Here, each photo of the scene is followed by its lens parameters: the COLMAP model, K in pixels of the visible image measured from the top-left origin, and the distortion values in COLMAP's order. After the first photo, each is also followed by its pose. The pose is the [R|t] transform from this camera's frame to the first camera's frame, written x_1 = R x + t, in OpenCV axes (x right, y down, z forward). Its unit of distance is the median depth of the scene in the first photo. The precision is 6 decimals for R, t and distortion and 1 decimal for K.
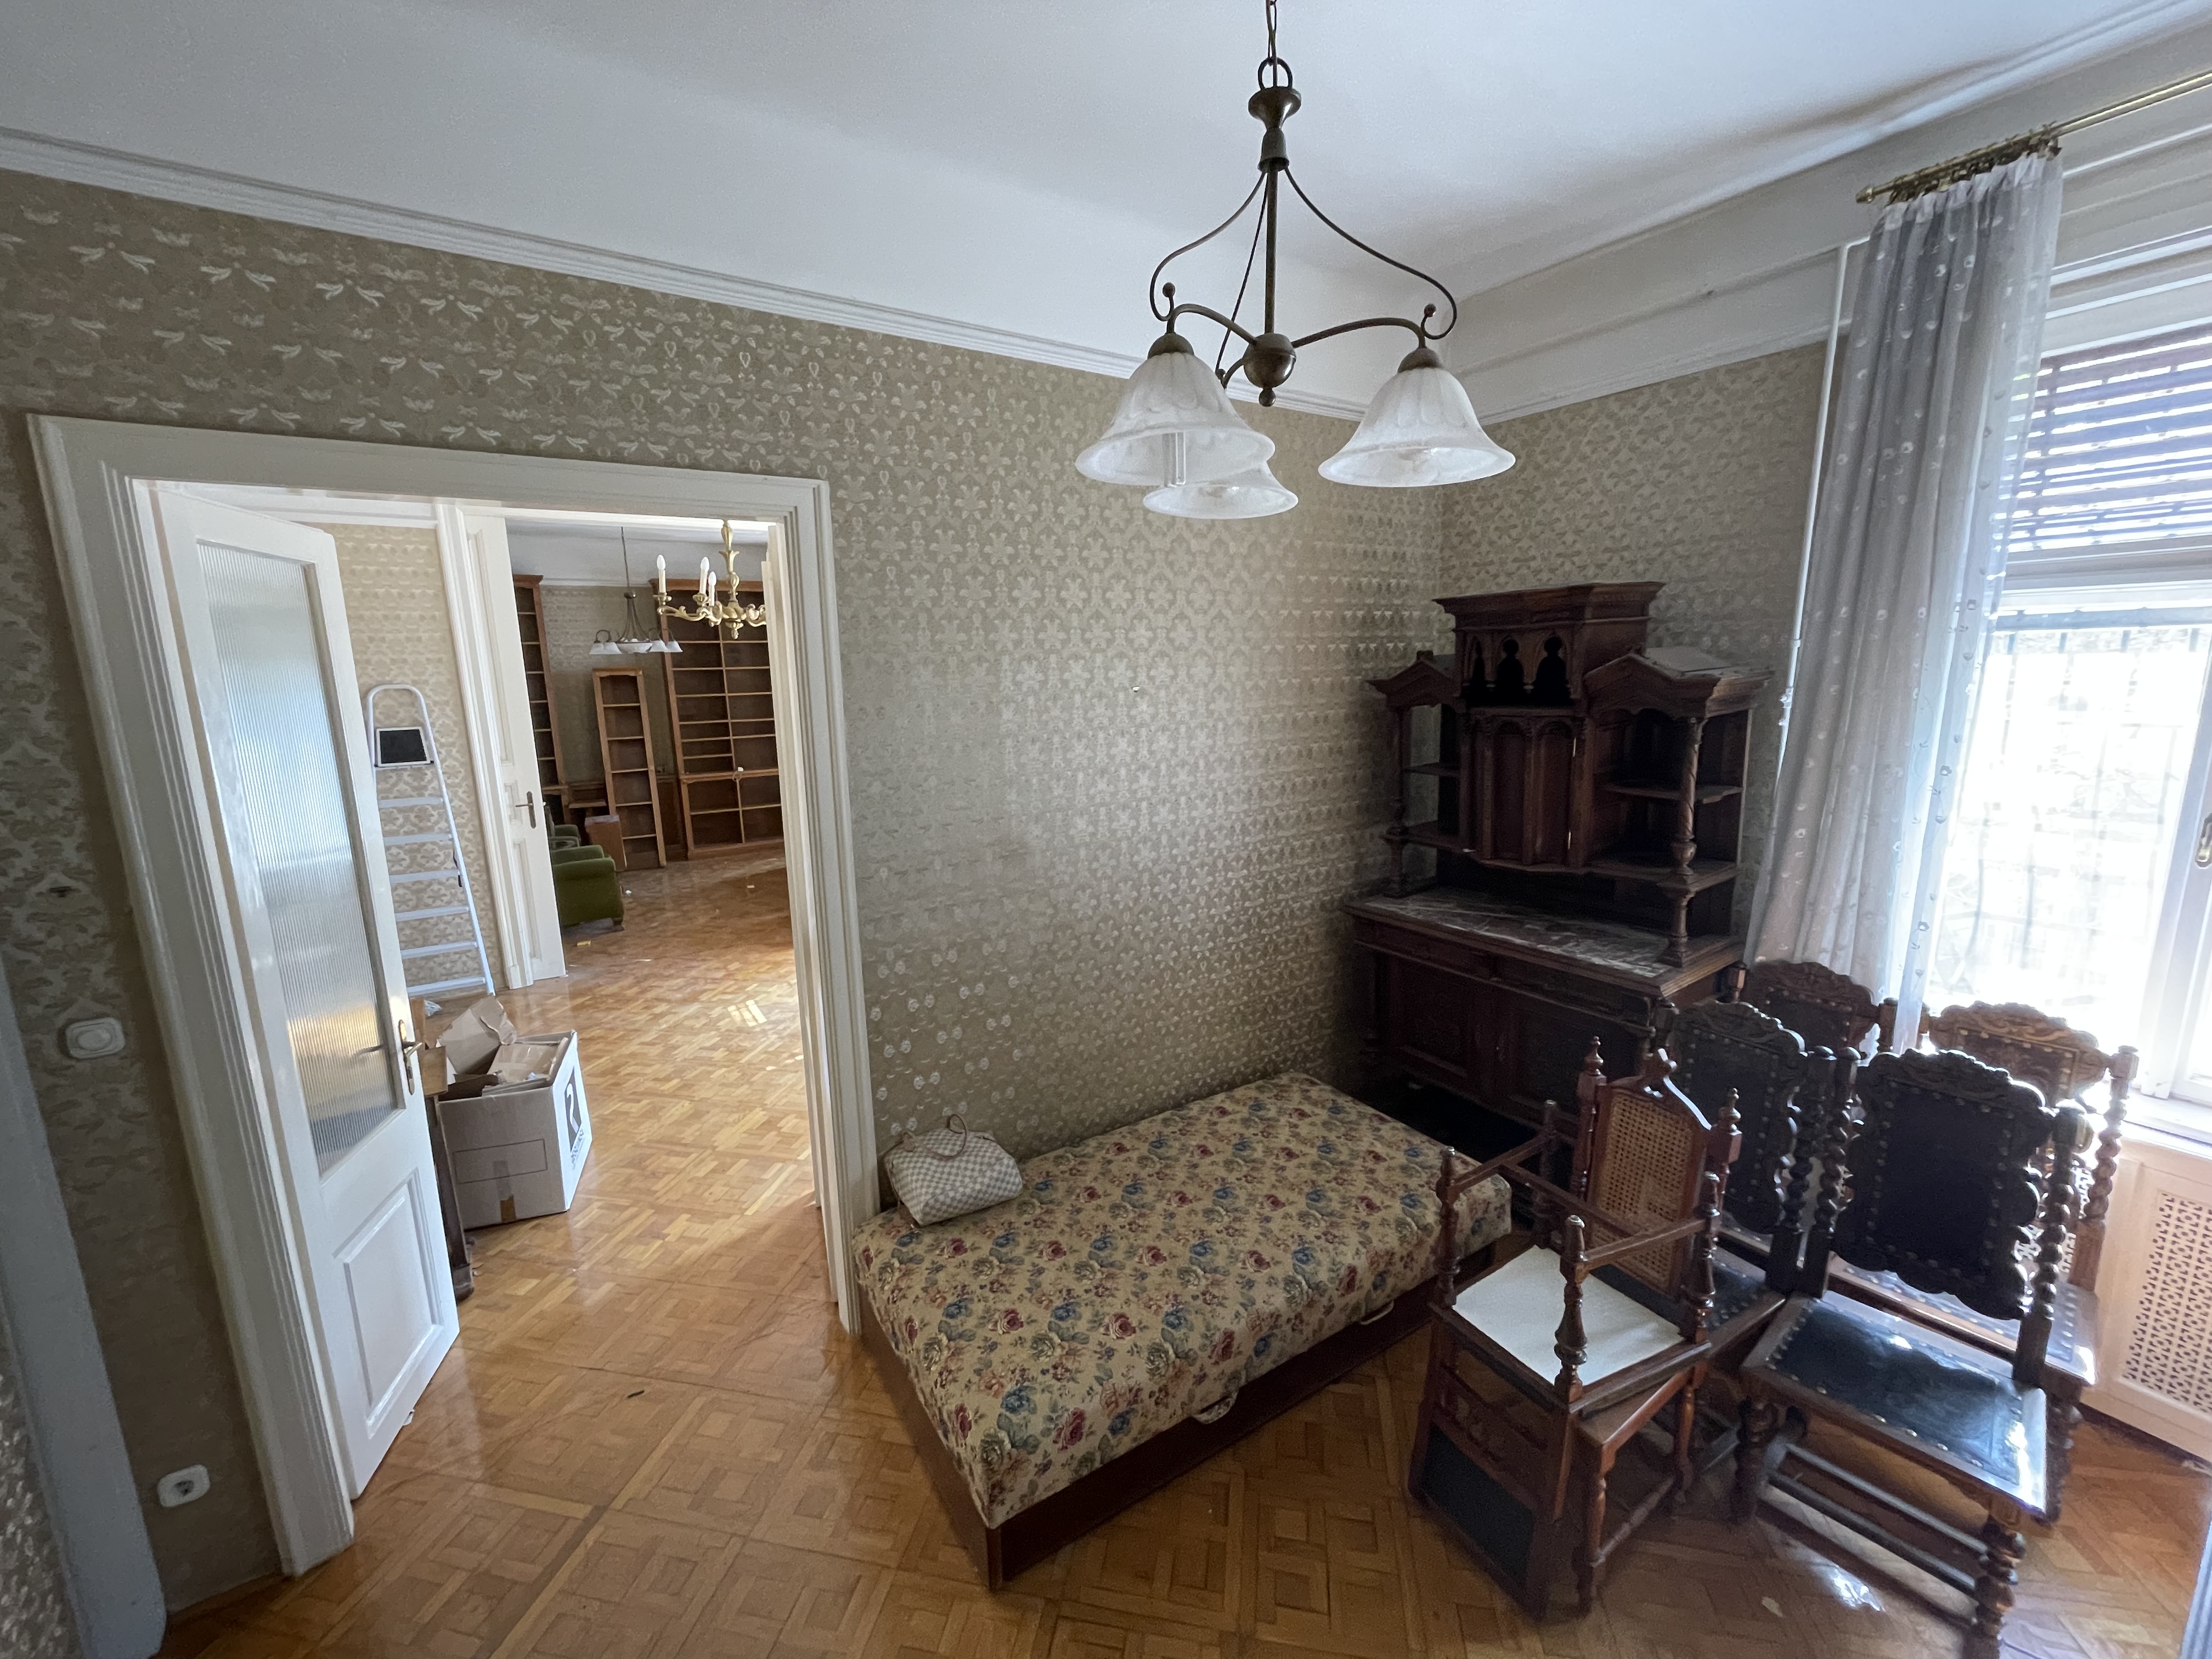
lens RADIAL K [[891.3, 0, 1099.8], [0, 891.3, 834.8], [0, 0, 1]] dist [-0.004300, 0.000104]
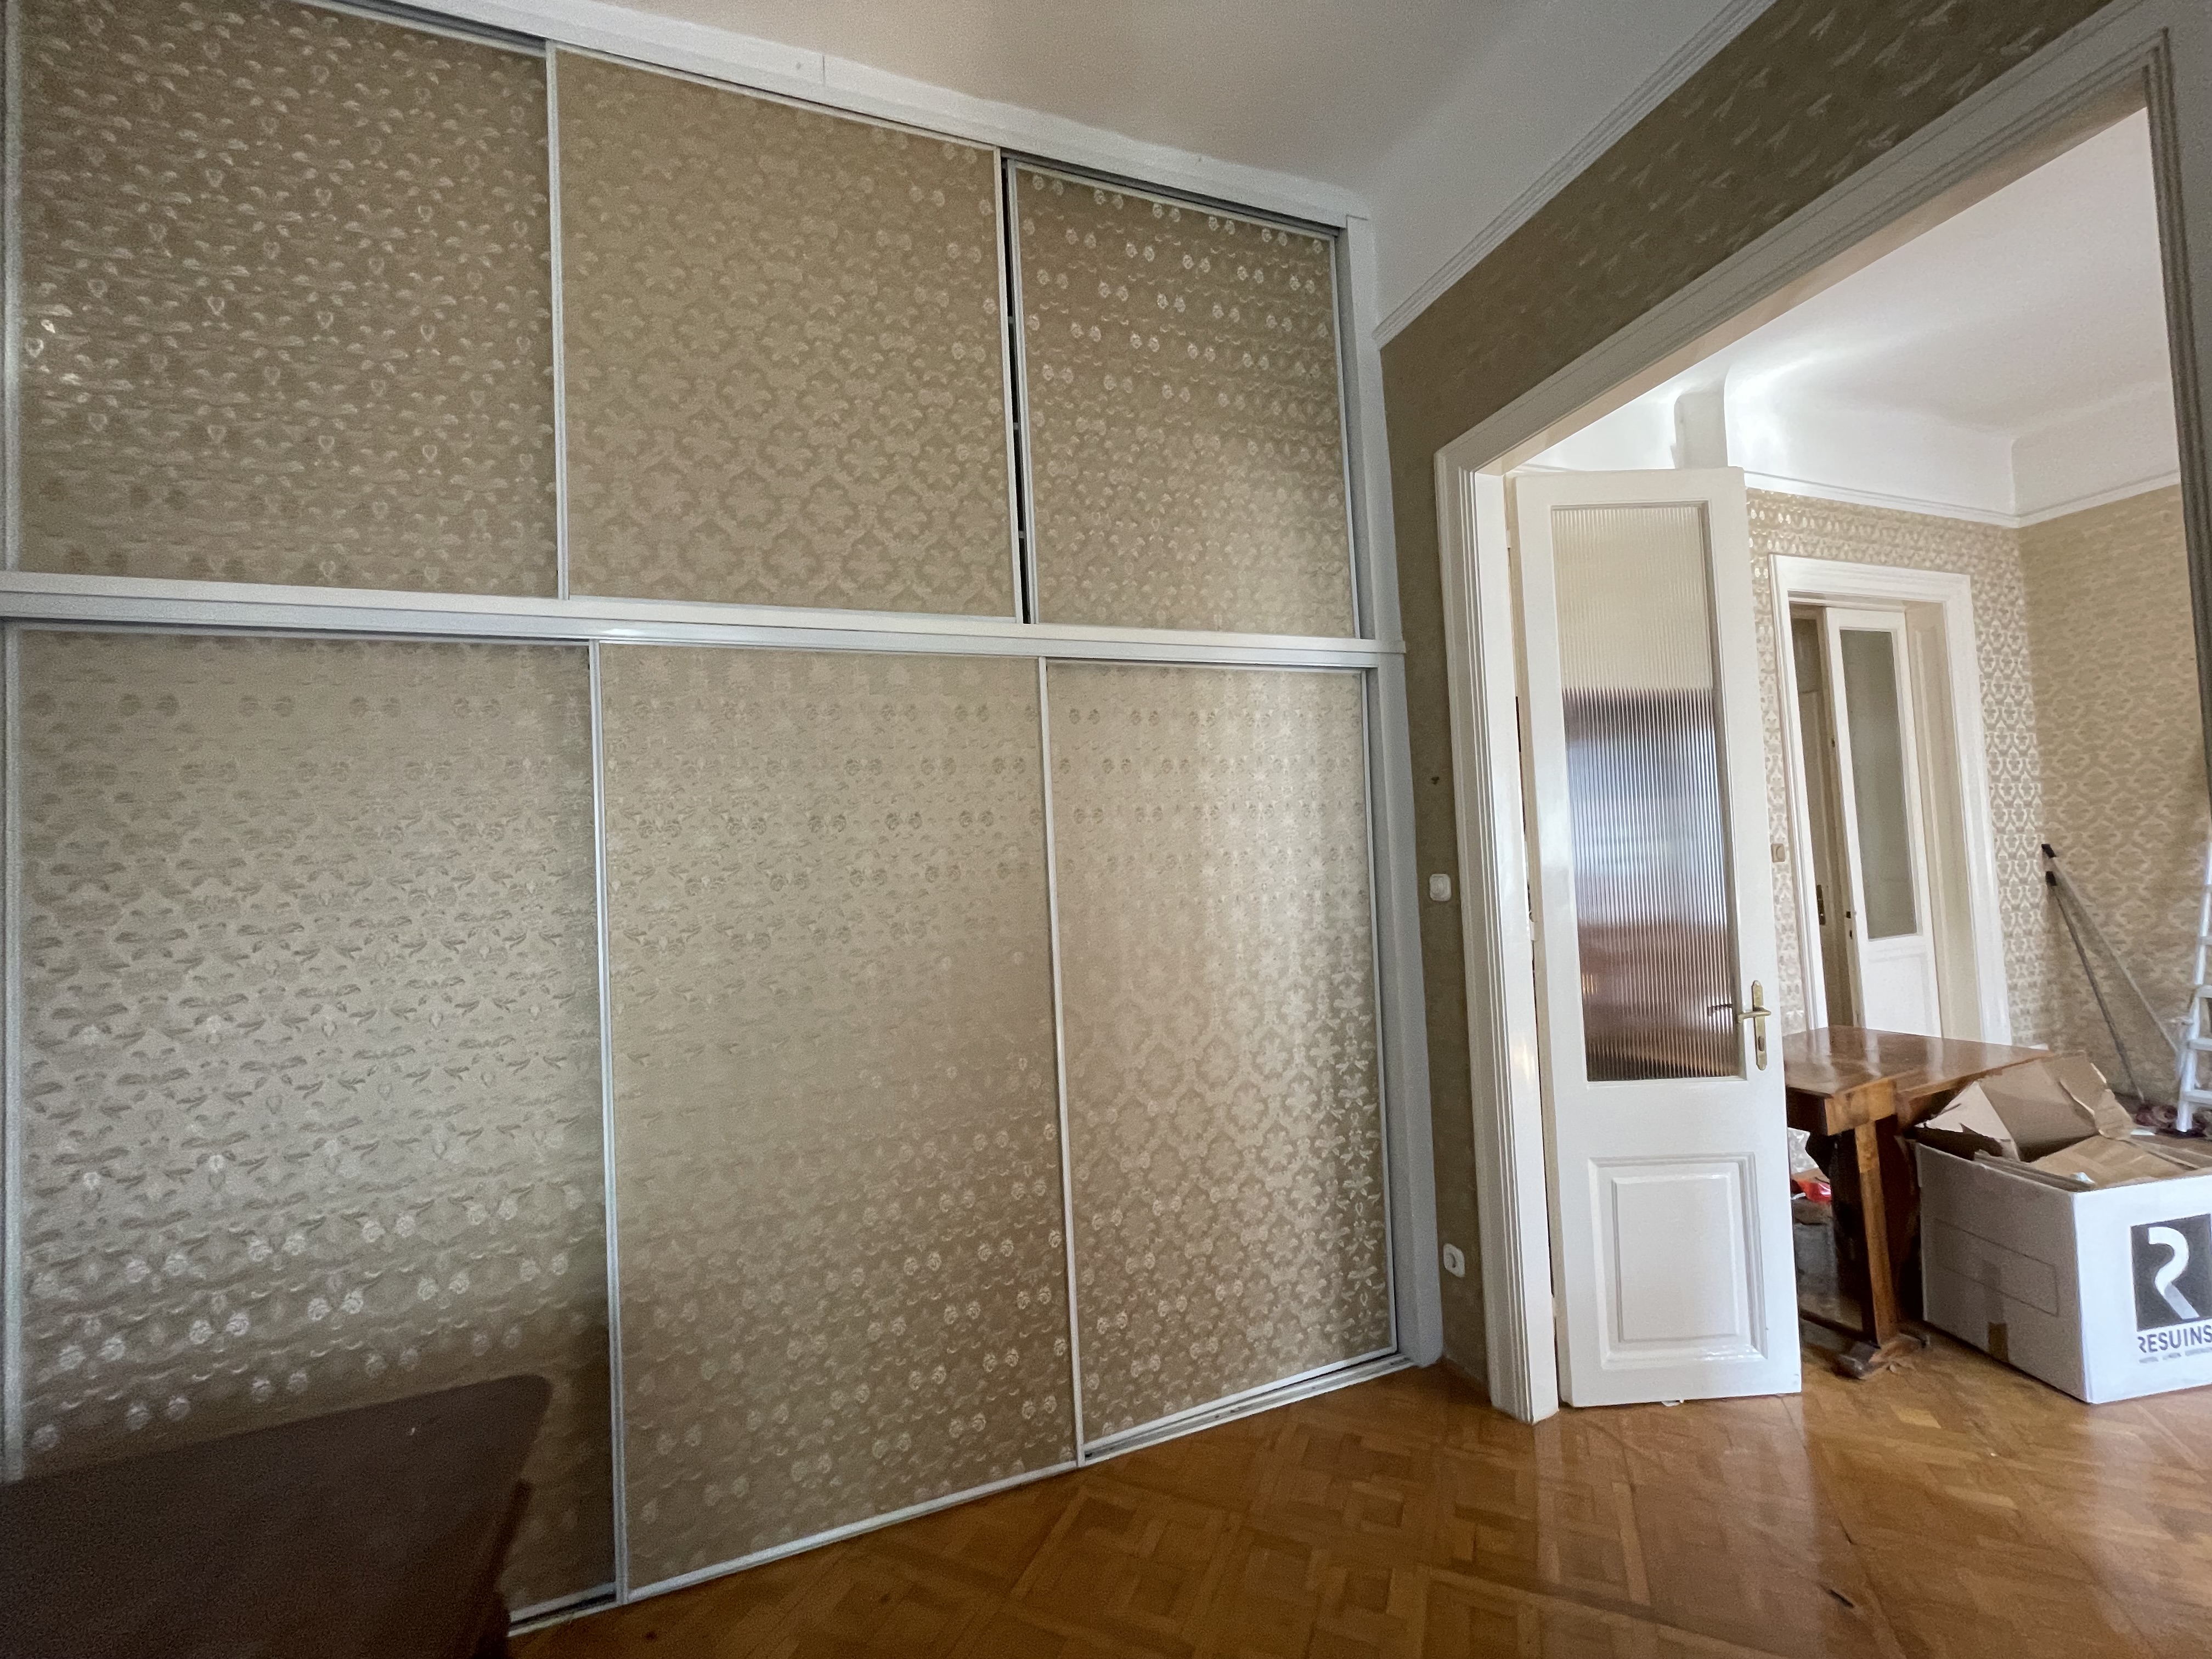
lens RADIAL K [[891.3, 0, 1100.8], [0, 891.3, 833.5], [0, 0, 1]] dist [-0.004300, 0.000104]
pose [[-0.232361, 0.000304, -0.972630, 0.221371], [-0.125820, 0.991588, 0.030368, 0.105731], [0.964457, 0.129432, -0.230368, 0.497598]]
